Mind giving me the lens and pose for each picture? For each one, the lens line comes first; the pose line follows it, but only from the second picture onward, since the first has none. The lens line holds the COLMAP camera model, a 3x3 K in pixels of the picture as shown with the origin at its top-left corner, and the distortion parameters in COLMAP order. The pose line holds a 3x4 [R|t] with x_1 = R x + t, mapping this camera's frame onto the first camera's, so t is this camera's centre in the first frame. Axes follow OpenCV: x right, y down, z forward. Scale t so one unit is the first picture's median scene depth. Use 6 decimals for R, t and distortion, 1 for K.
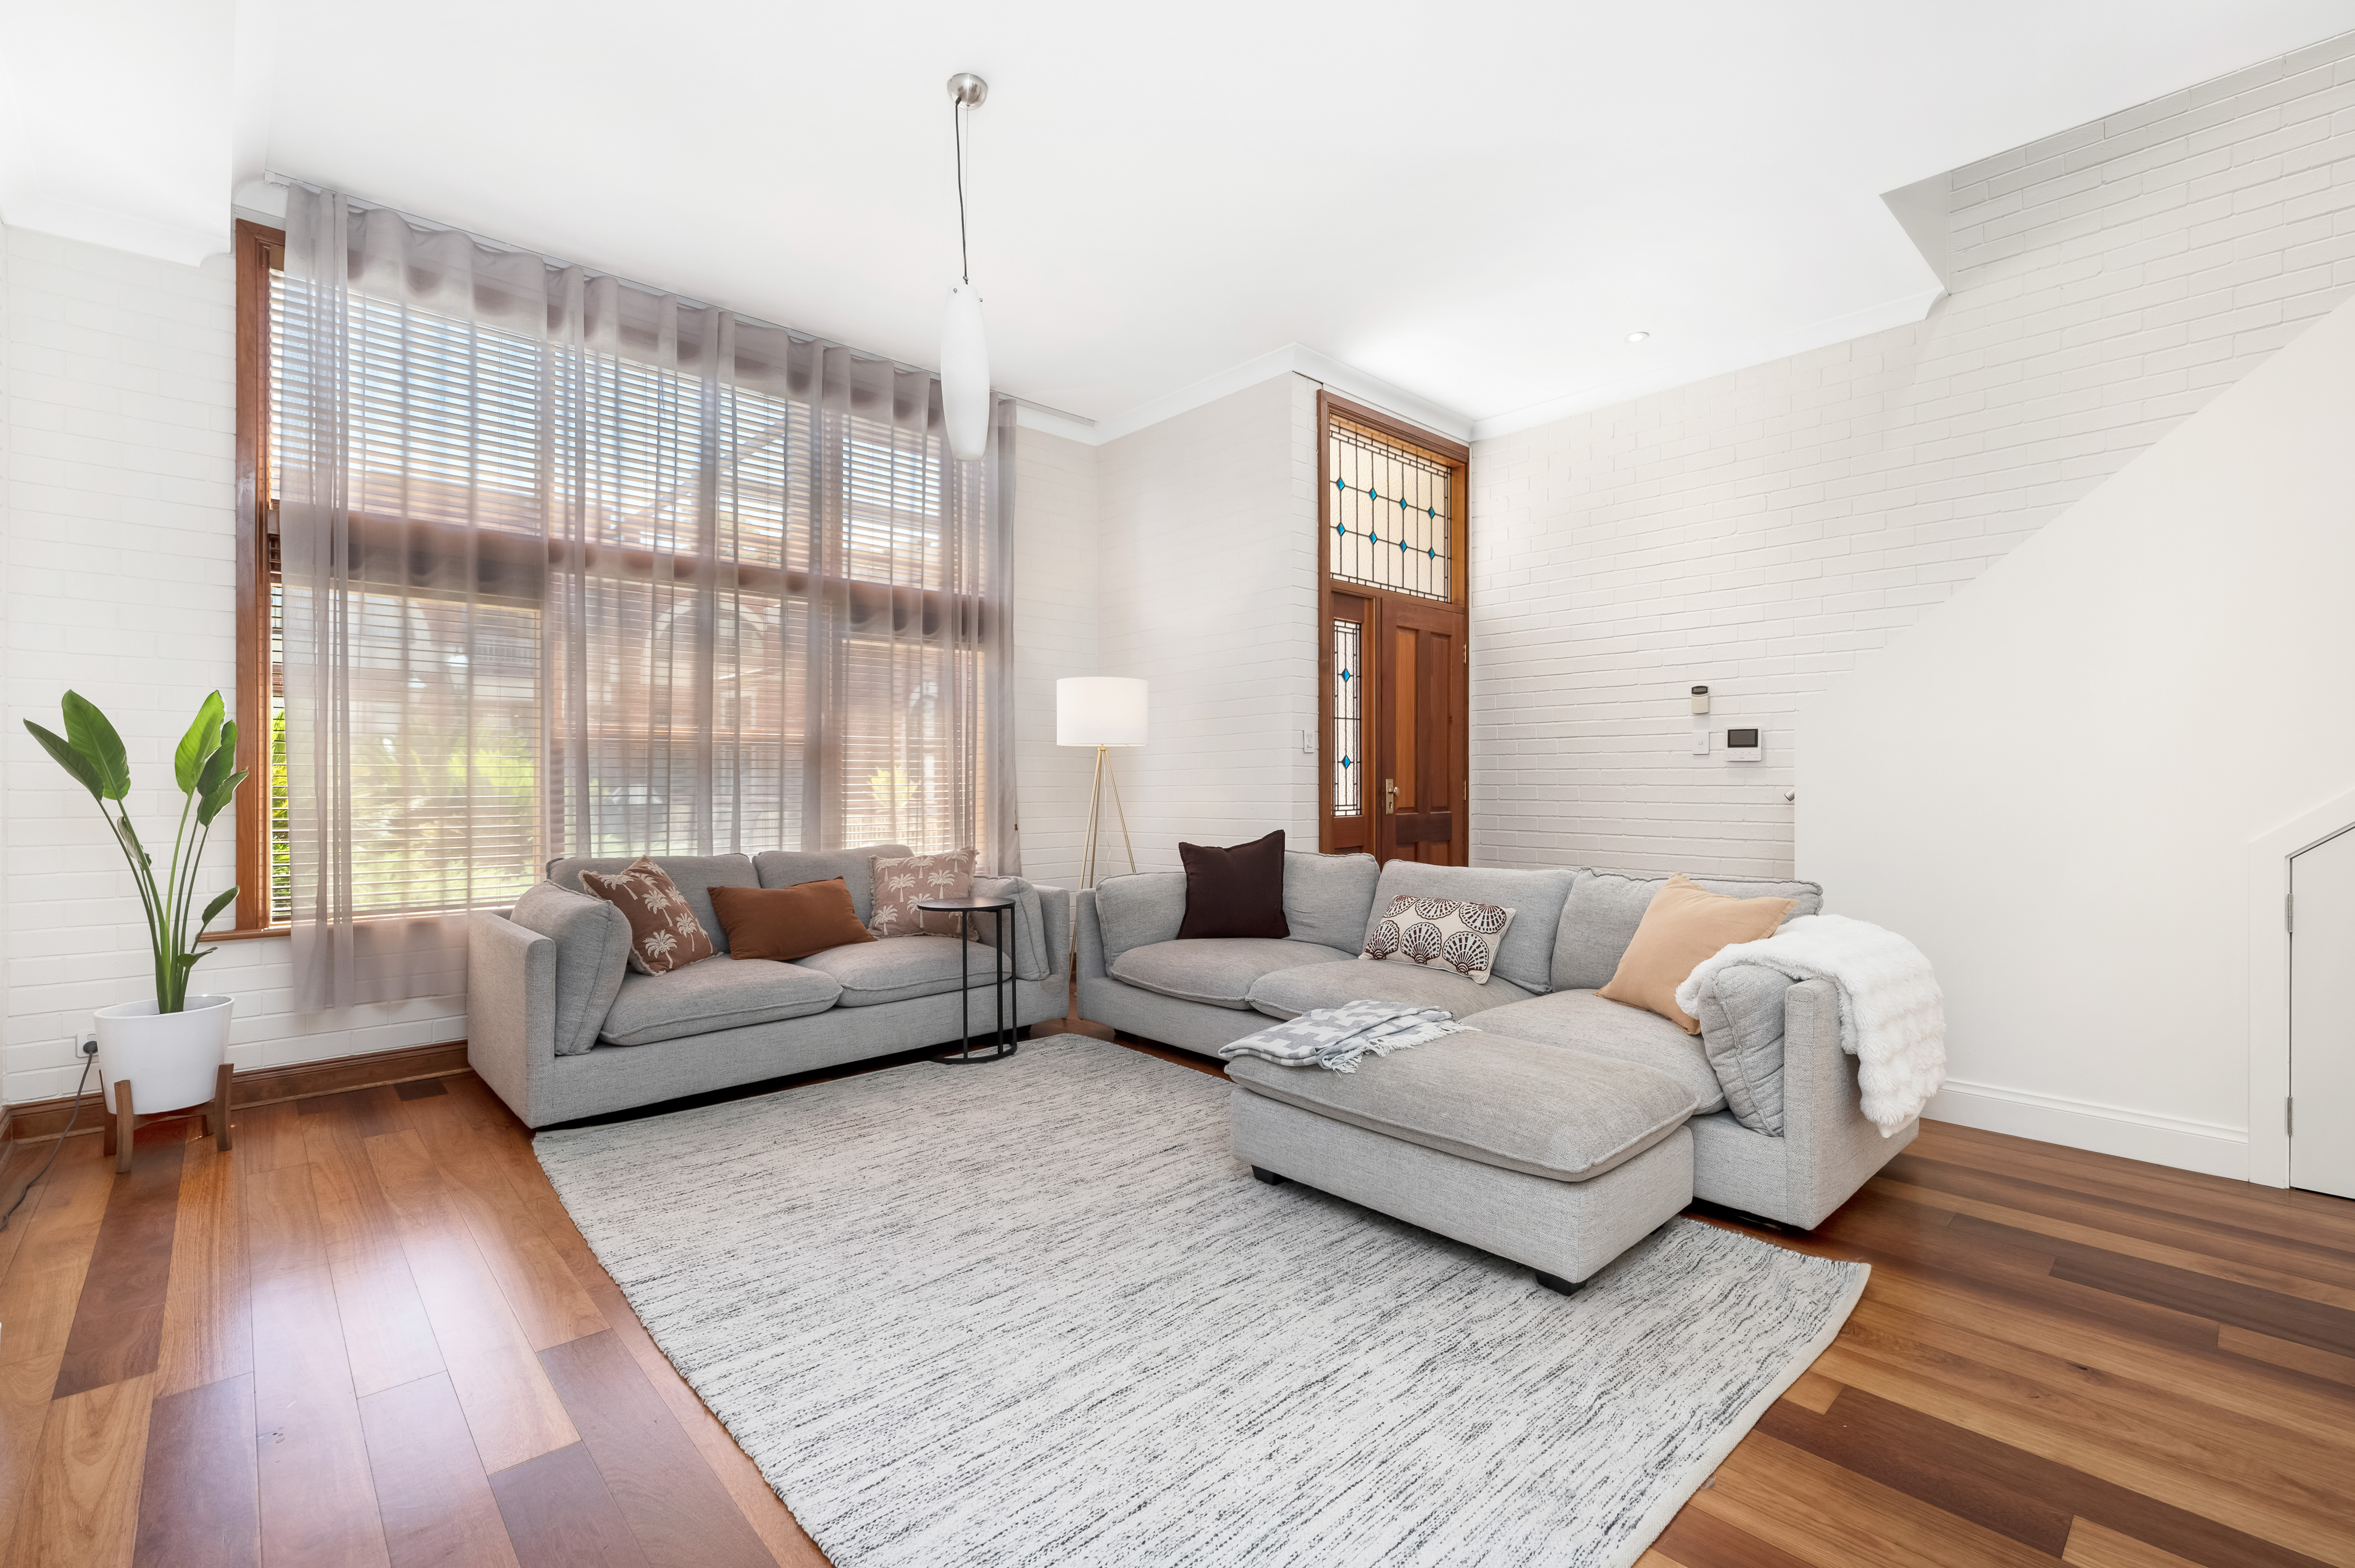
lens RADIAL K [[1008.2, 0, 1189.6], [0, 1008.2, 776.7], [0, 0, 1]] dist [0.003478, -0.000721]
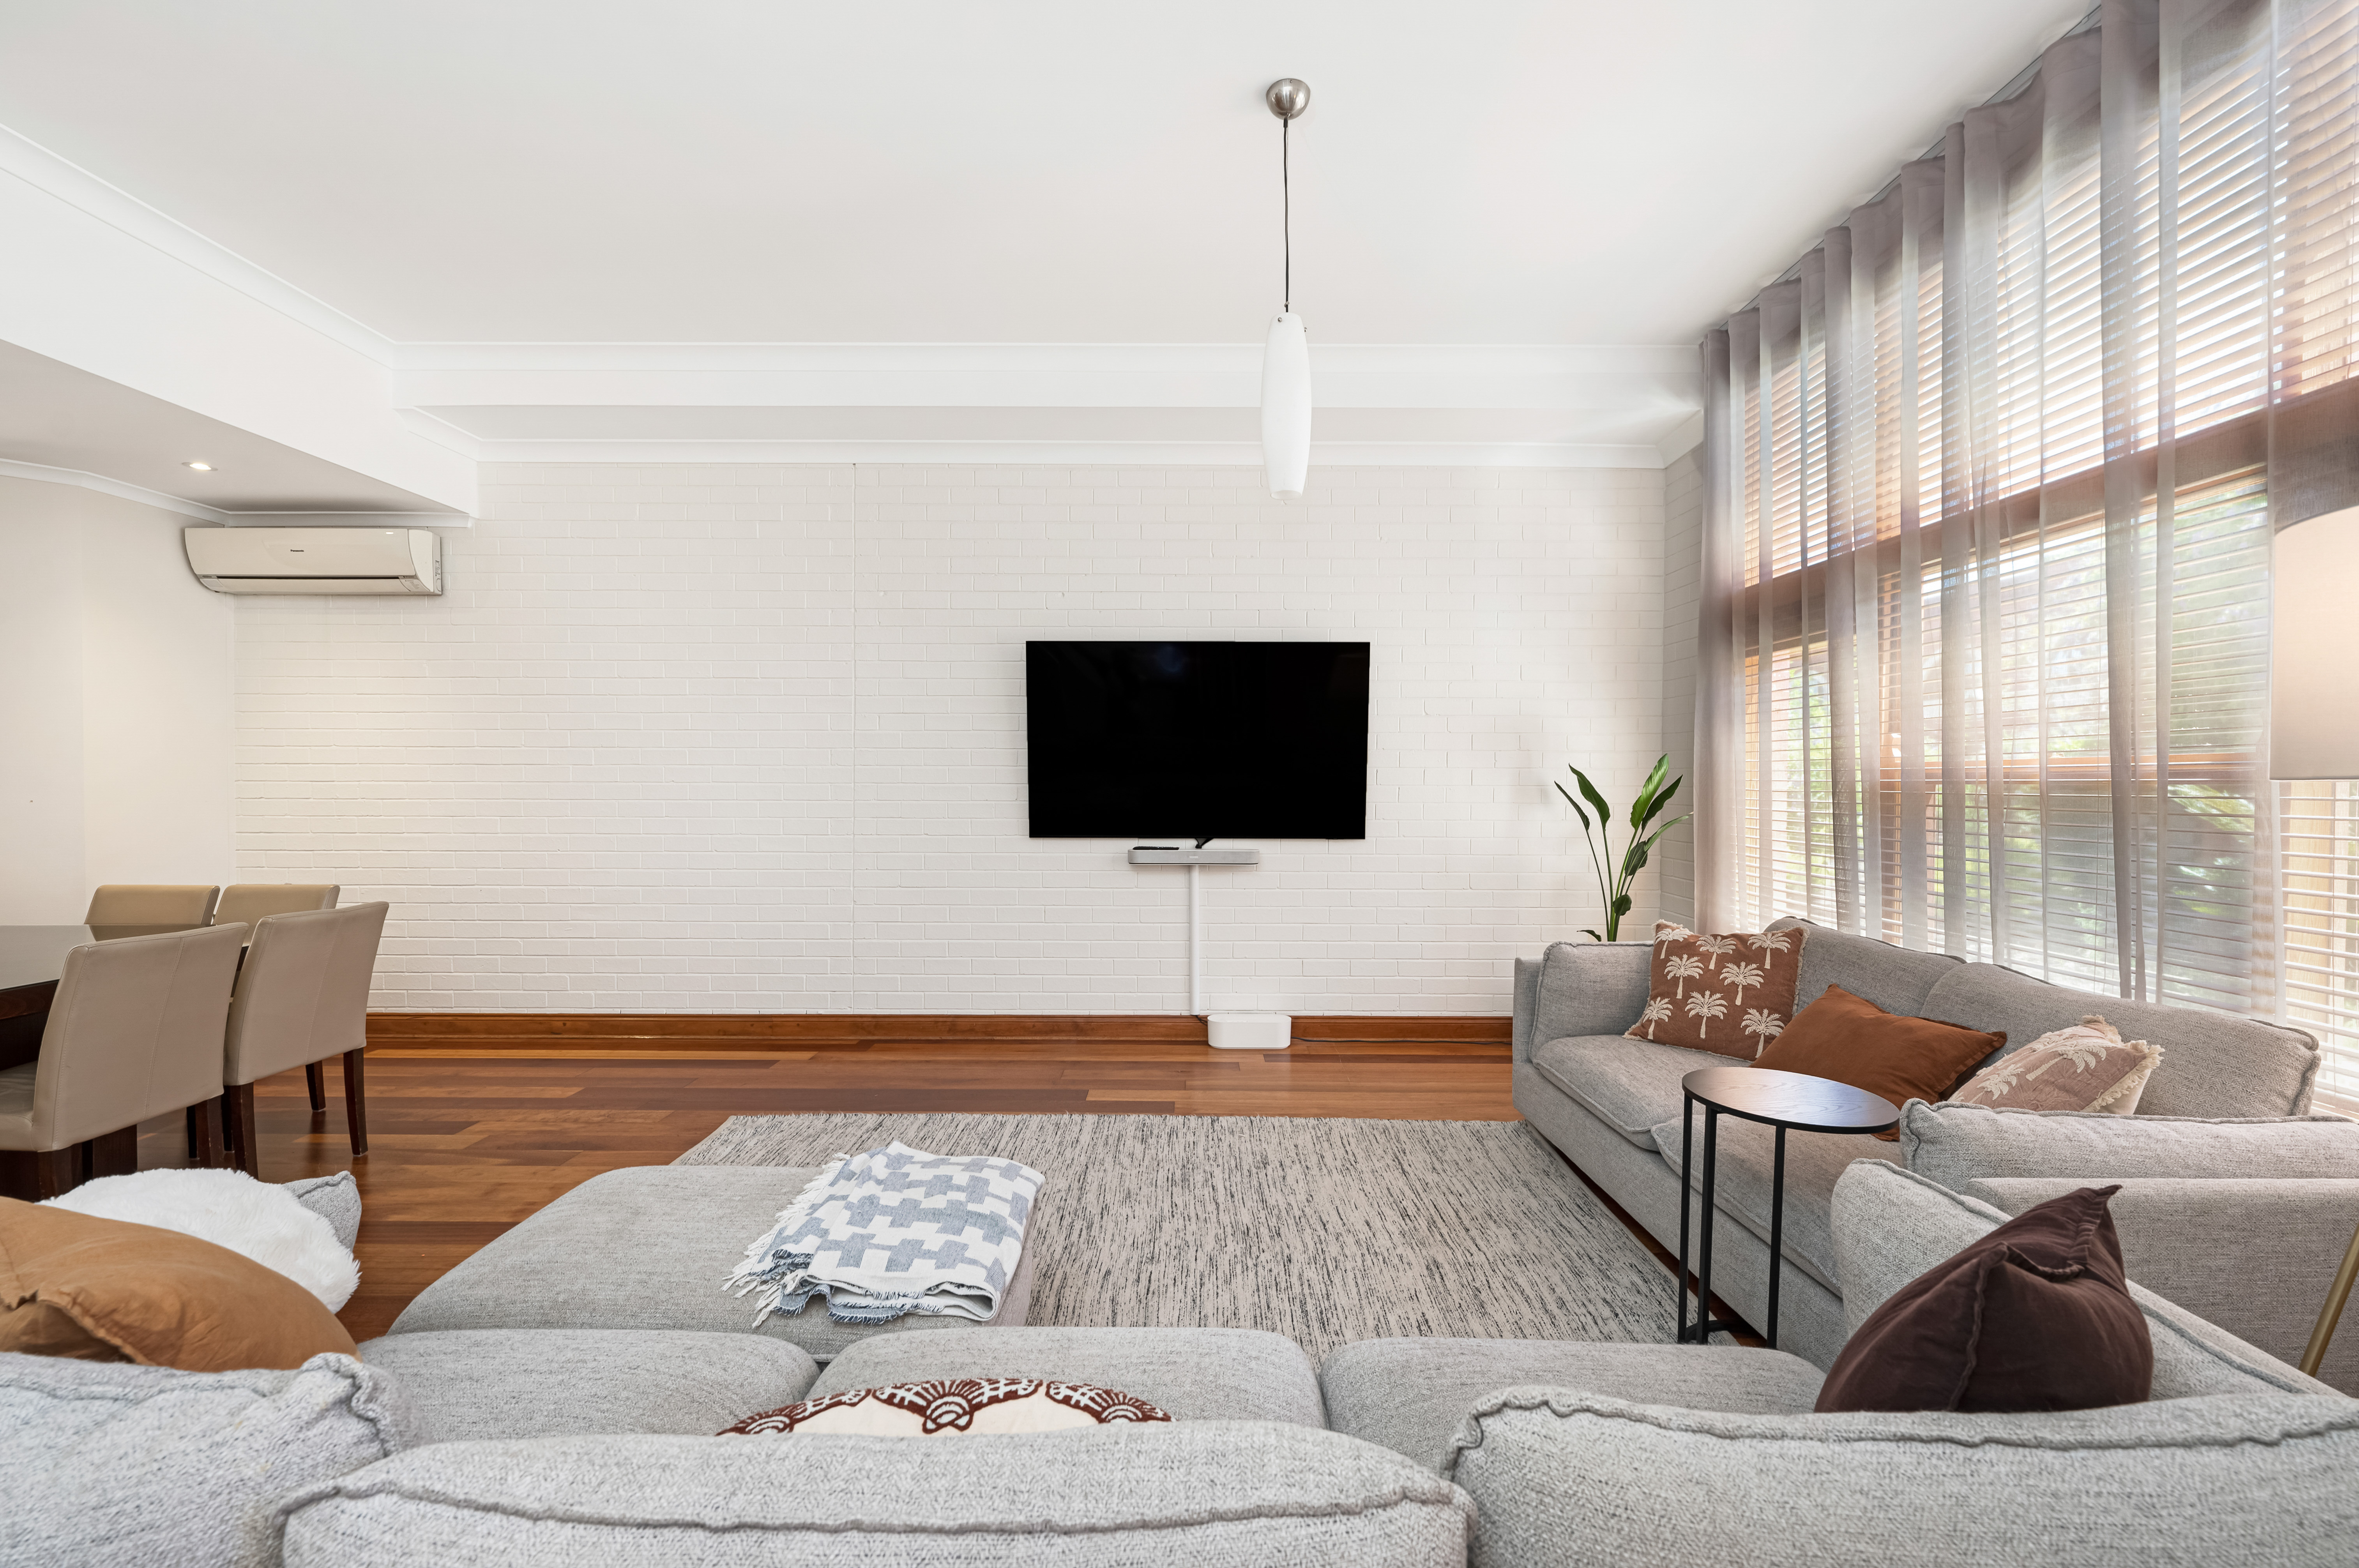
lens RADIAL K [[952.2, 0, 1145.3], [0, 952.2, 782.5], [0, 0, 1]] dist [0.003726, -0.000777]
pose [[-0.708786, 0.000762, -0.705423, 0.379743], [0.002871, 0.999994, -0.001805, -0.038517], [0.705418, -0.003304, -0.708784, 1.165000]]
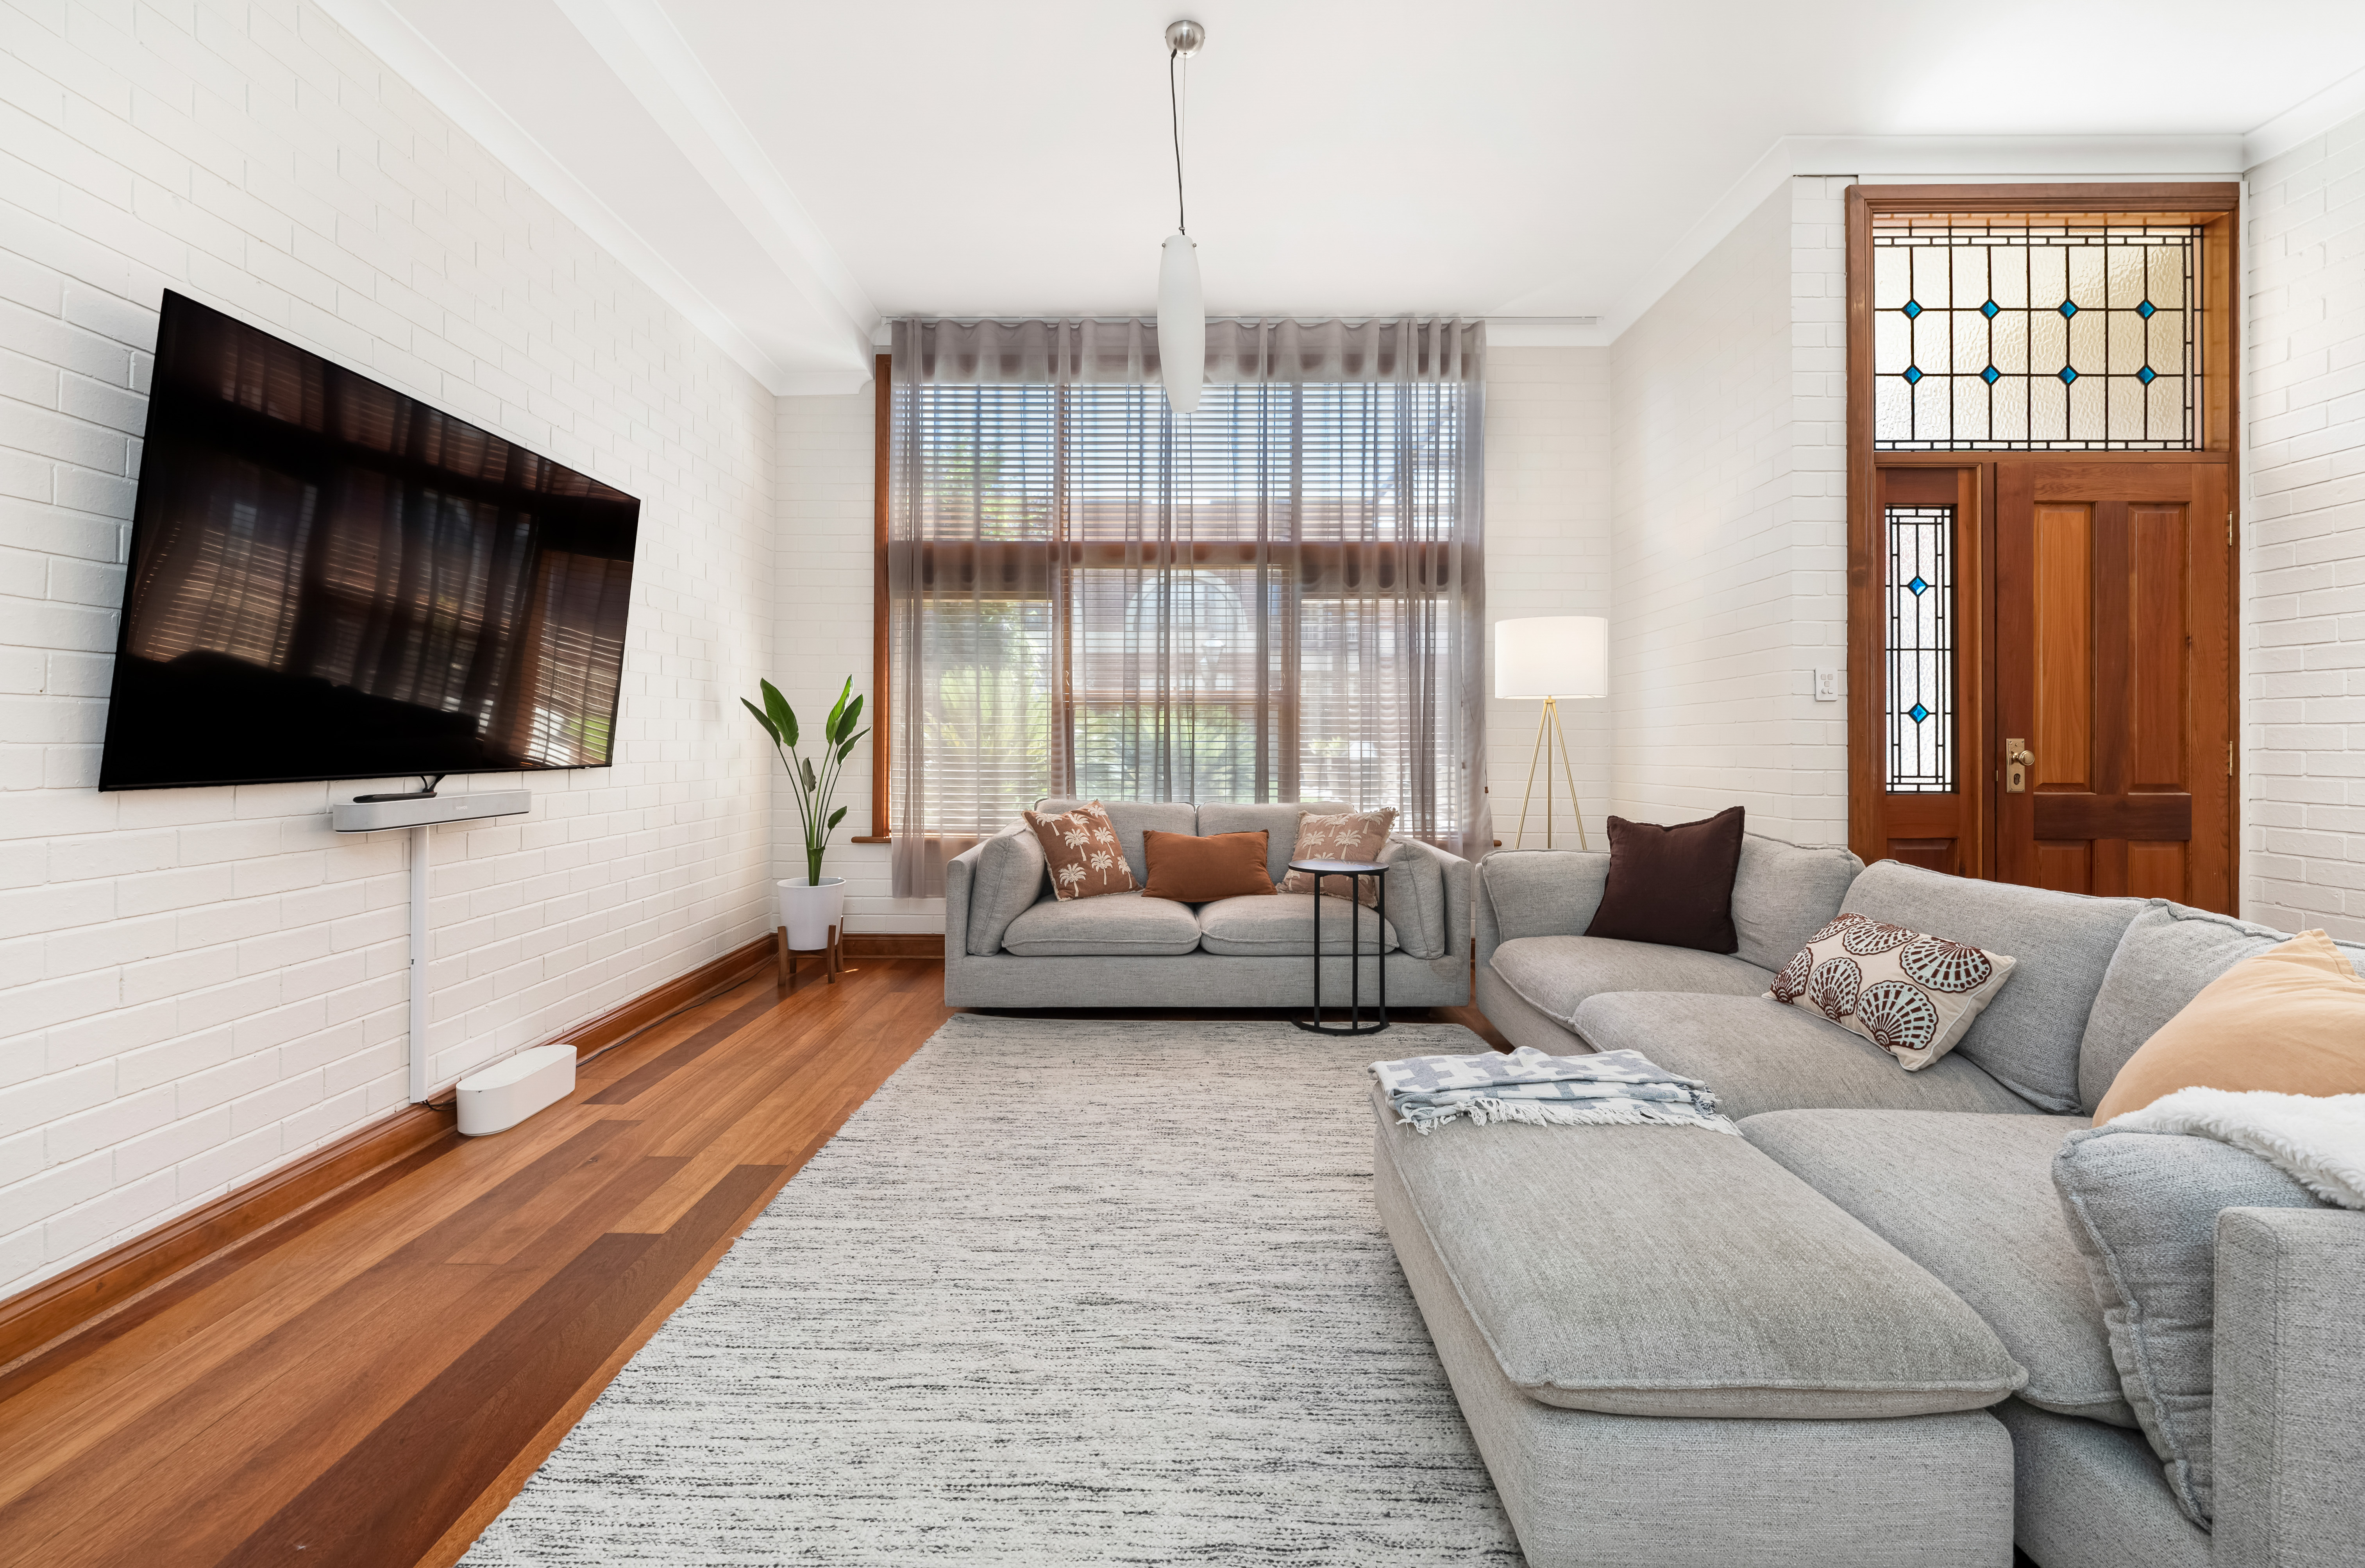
lens RADIAL K [[1000.0, 0, 1195.0], [0, 1000.0, 727.0], [0, 0, 1]] dist [-0.001247, 0.000185]
pose [[0.726685, -0.003295, -0.686963, 0.346424], [-0.002186, 0.999972, -0.007108, 0.000972], [0.686967, 0.006667, 0.726658, 0.226057]]
